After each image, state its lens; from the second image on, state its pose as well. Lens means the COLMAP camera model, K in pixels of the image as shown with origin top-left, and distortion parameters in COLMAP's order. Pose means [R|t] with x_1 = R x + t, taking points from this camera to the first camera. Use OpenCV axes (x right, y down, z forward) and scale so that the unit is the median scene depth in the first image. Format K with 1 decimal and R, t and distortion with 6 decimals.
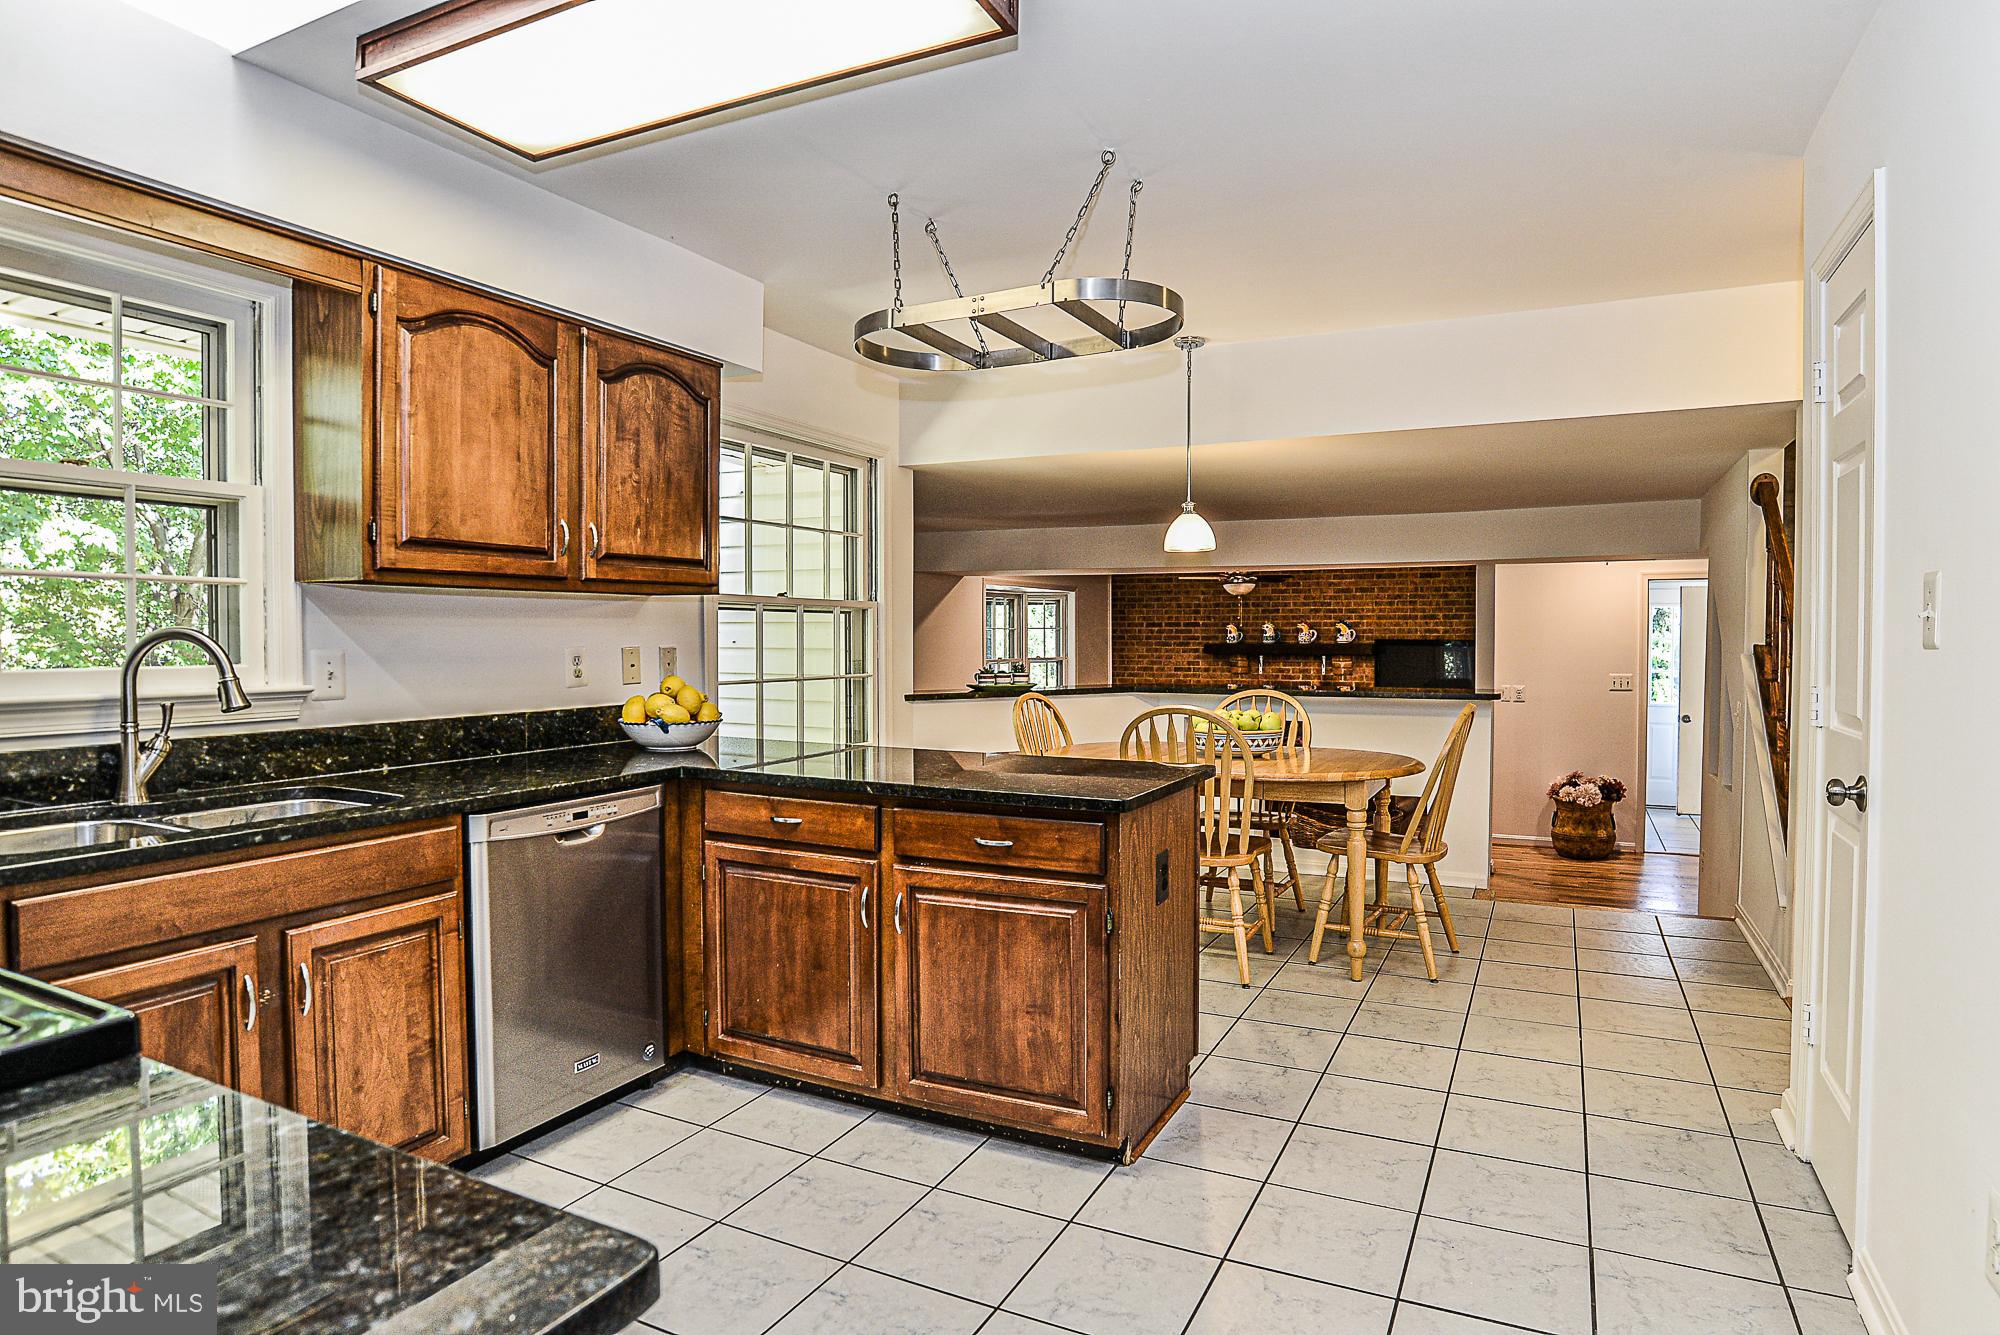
lens RADIAL K [[1092.7, 0, 1027.6], [0, 1092.7, 658.0], [0, 0, 1]] dist [-0.075997, 0.031556]
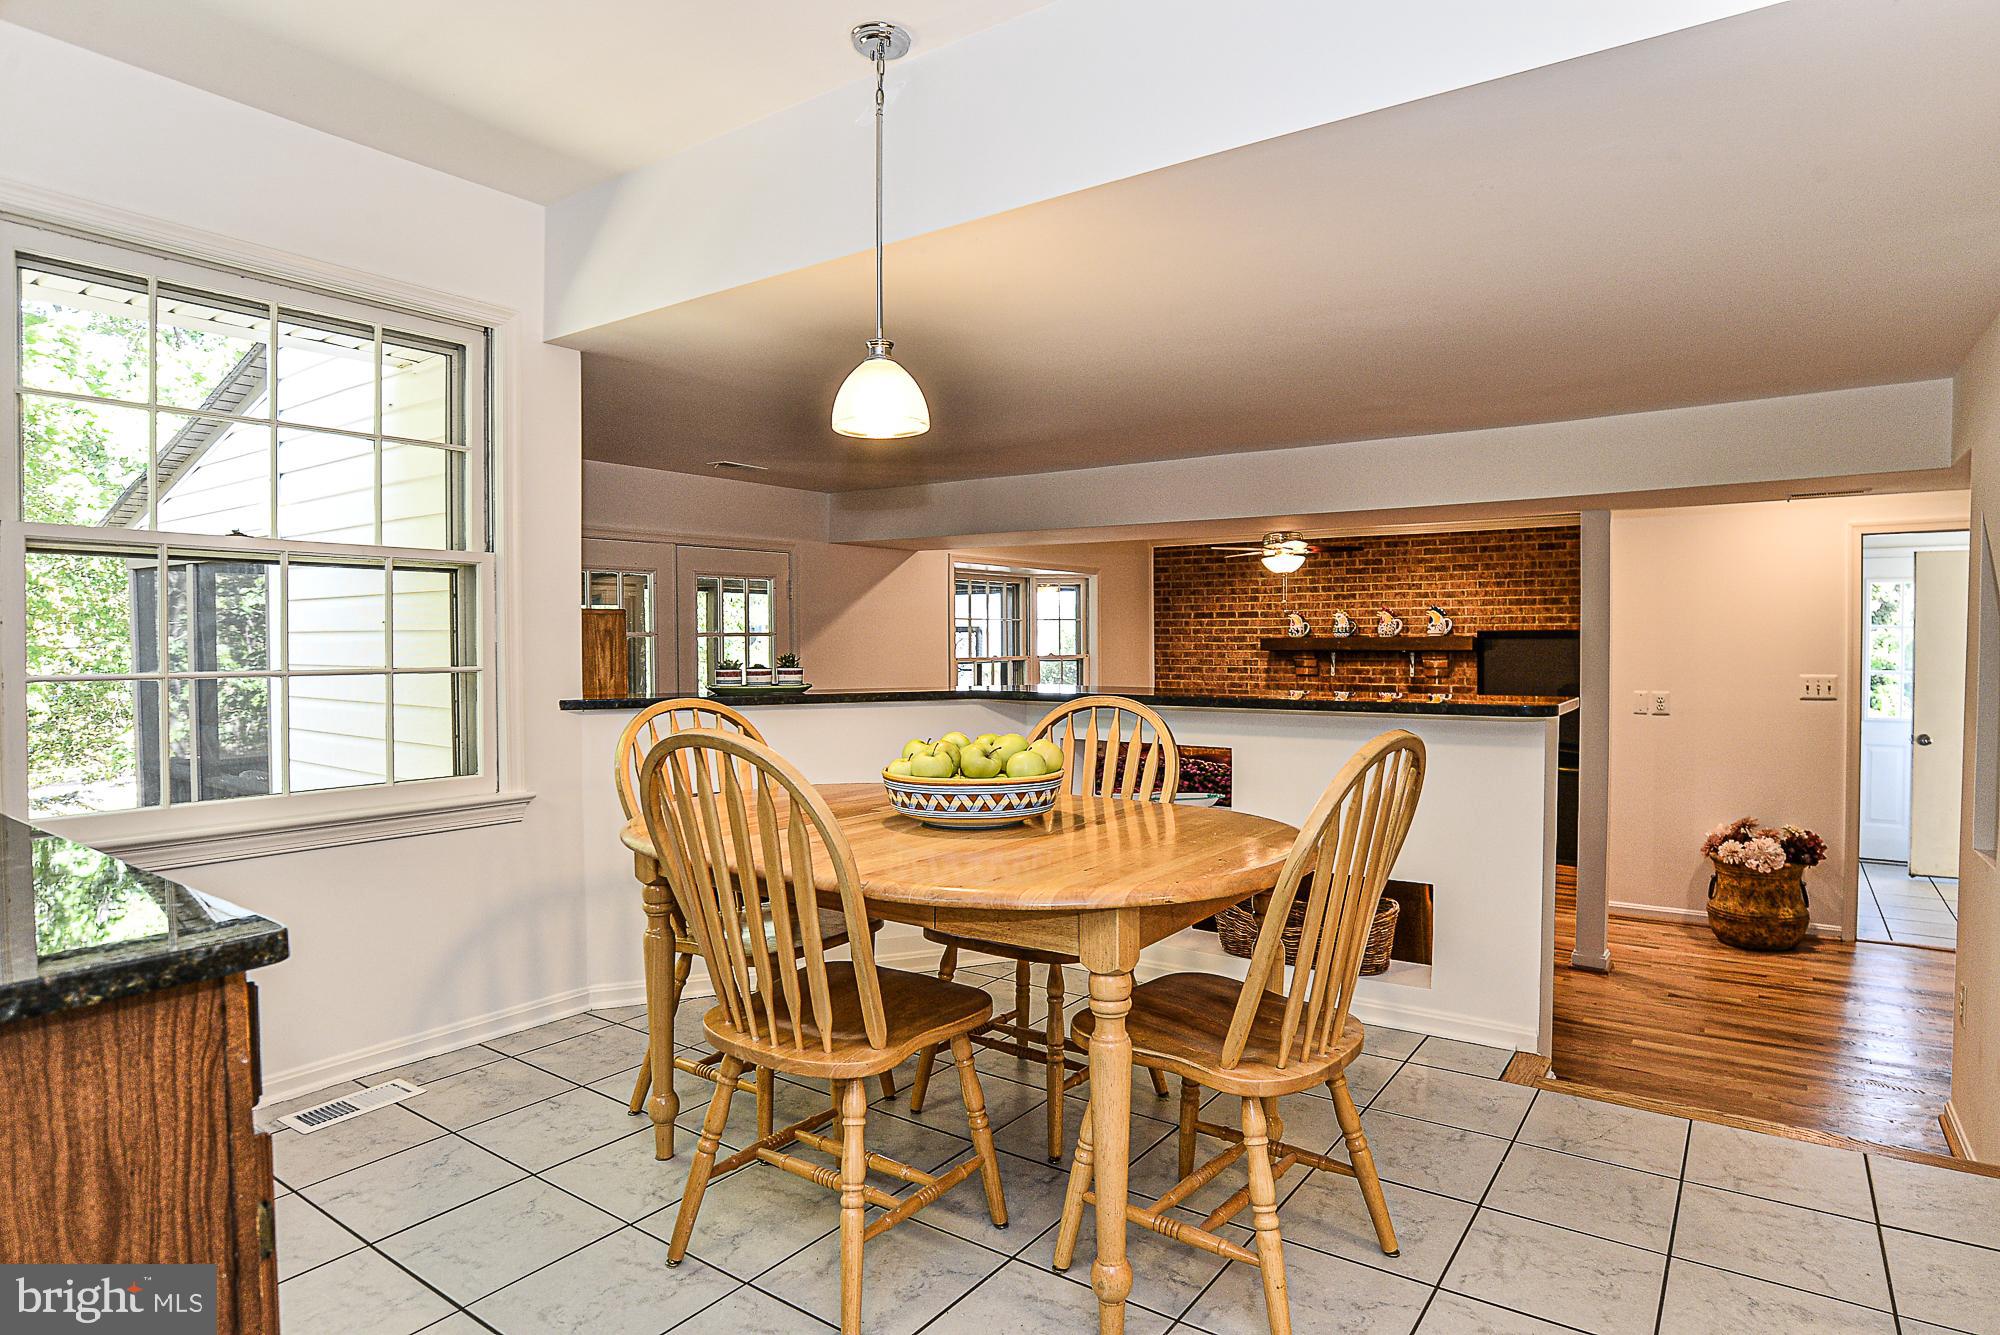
lens RADIAL K [[1092.7, 0, 1027.6], [0, 1092.7, 658.0], [0, 0, 1]] dist [-0.075997, 0.031556]
pose [[0.988855, -0.000378, -0.148883, 0.167102], [-0.000270, 0.999991, -0.004329, 0.007540], [0.148883, 0.004321, 0.988845, 0.277277]]
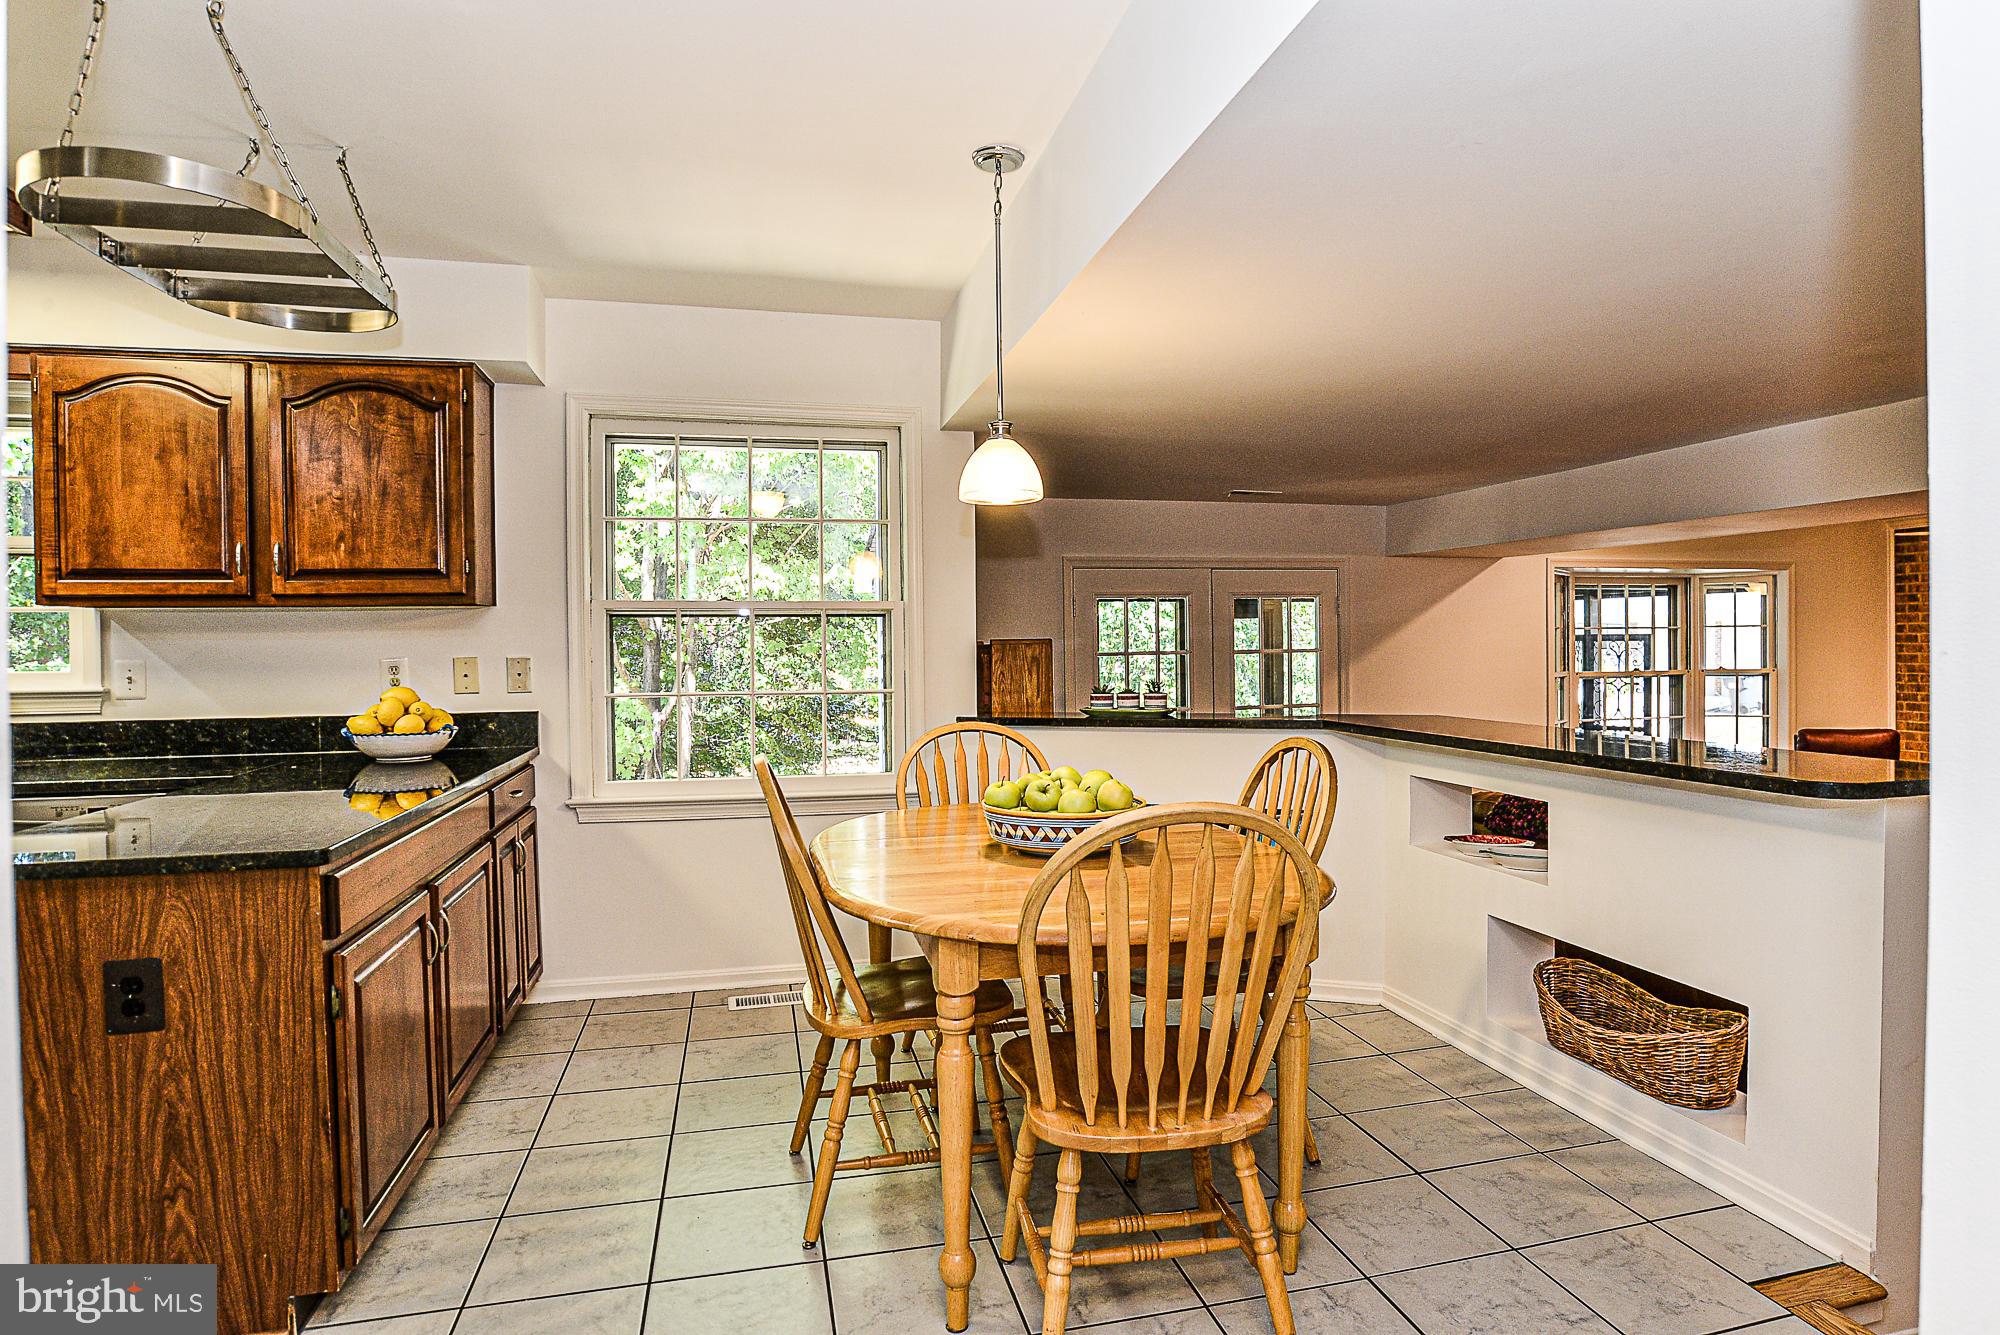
lens RADIAL K [[1092.7, 0, 1027.6], [0, 1092.7, 658.0], [0, 0, 1]] dist [-0.075997, 0.031556]
pose [[0.645701, 0.004455, -0.763577, 0.346784], [-0.007048, 0.999975, -0.000125, -0.006091], [0.763558, 0.005462, 0.645717, 0.349393]]
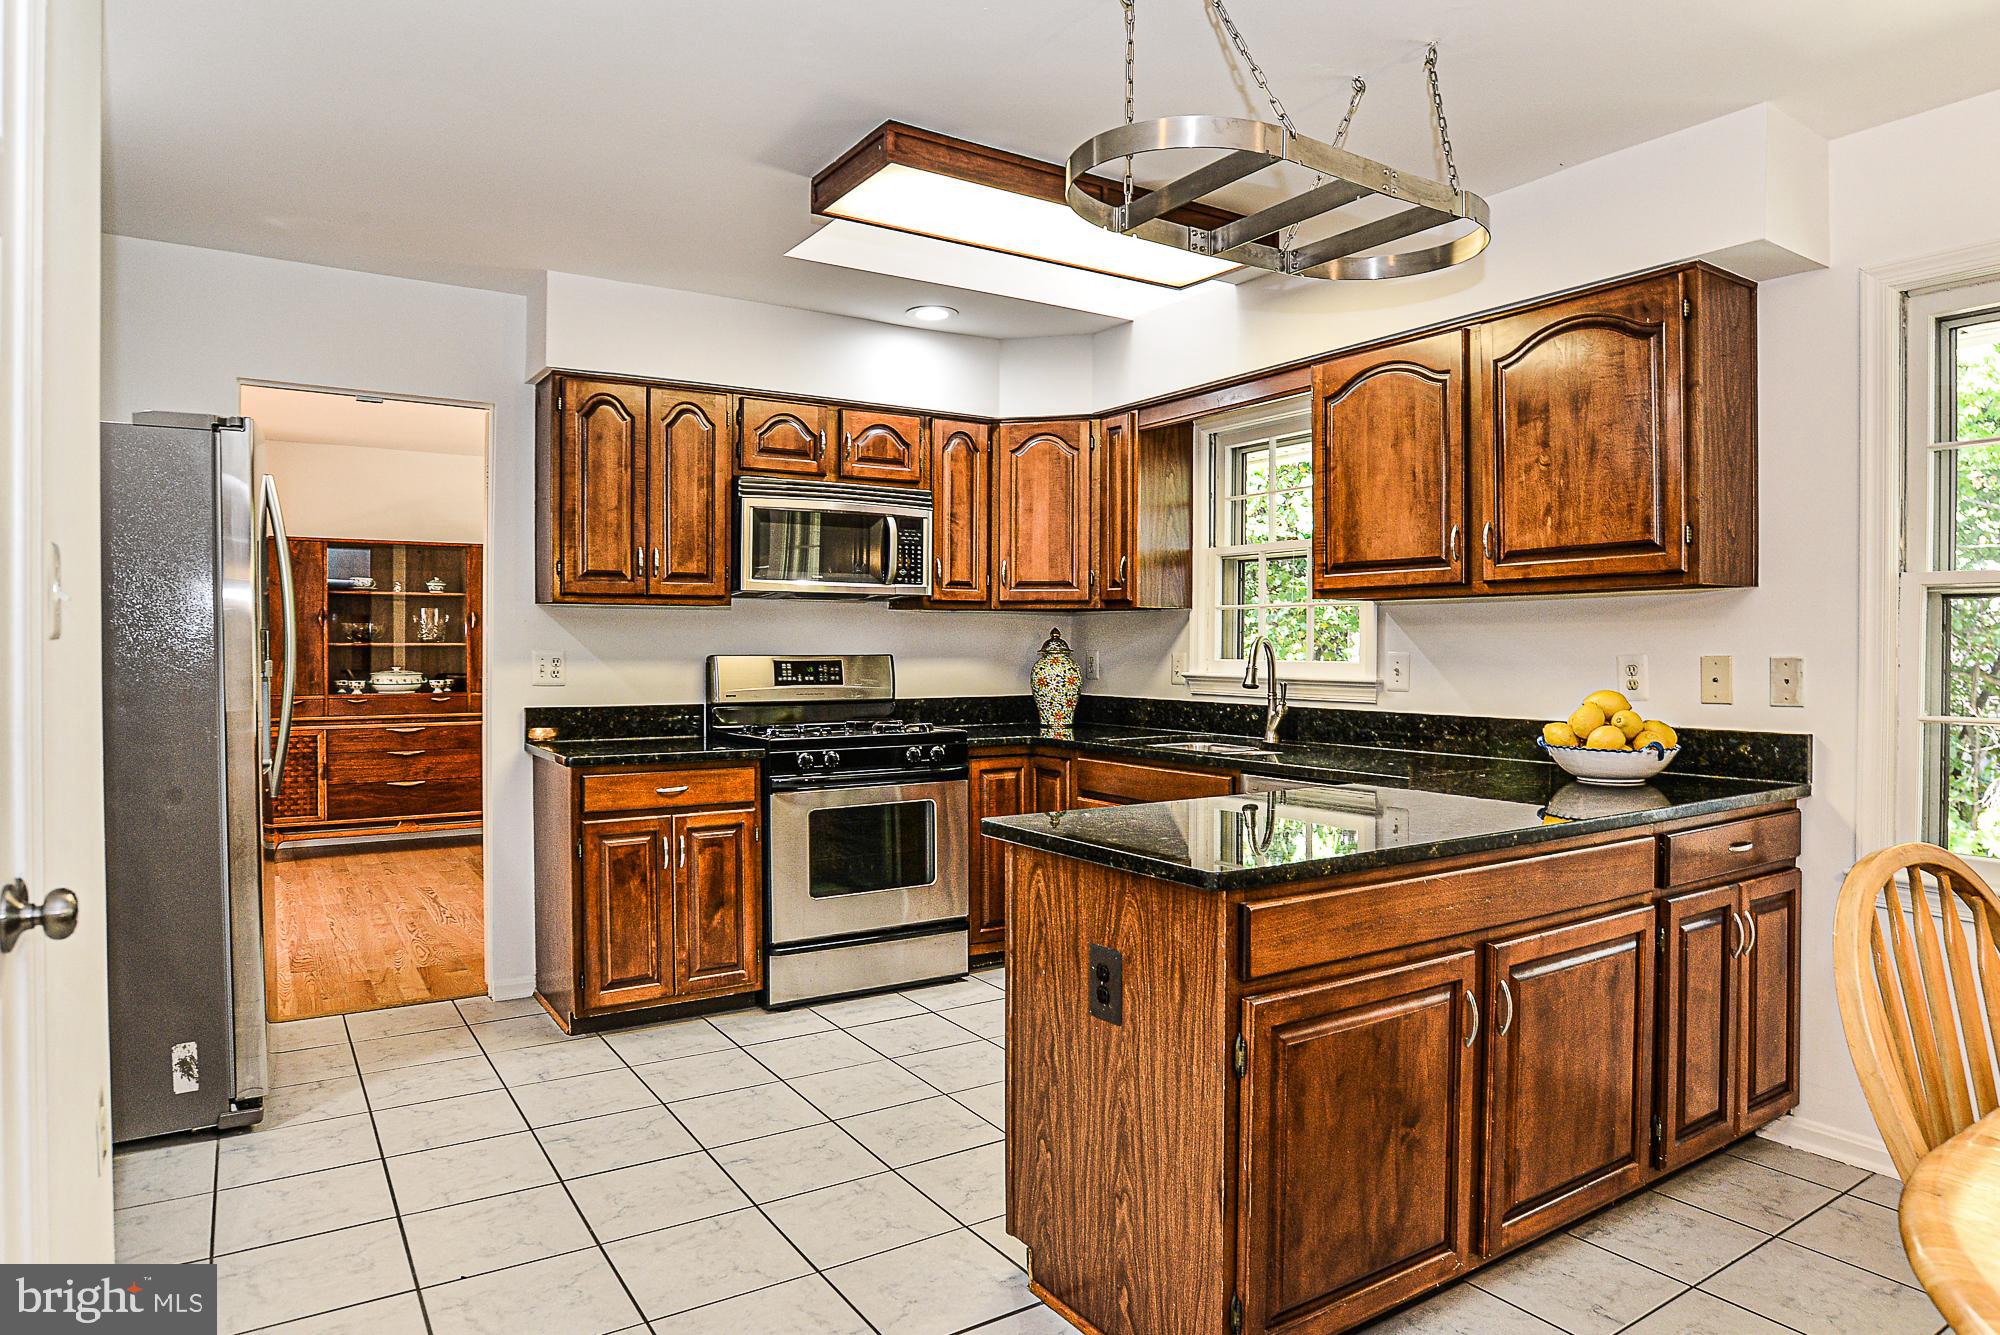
lens RADIAL K [[1195.2, 0, 1042.4], [0, 1195.2, 661.1], [0, 0, 1]] dist [-0.058693, 0.017143]
pose [[-0.495854, 0.009066, -0.868358, 0.277514], [-0.021643, 0.999506, 0.022794, -0.006977], [0.868136, 0.030097, -0.495413, 0.463697]]
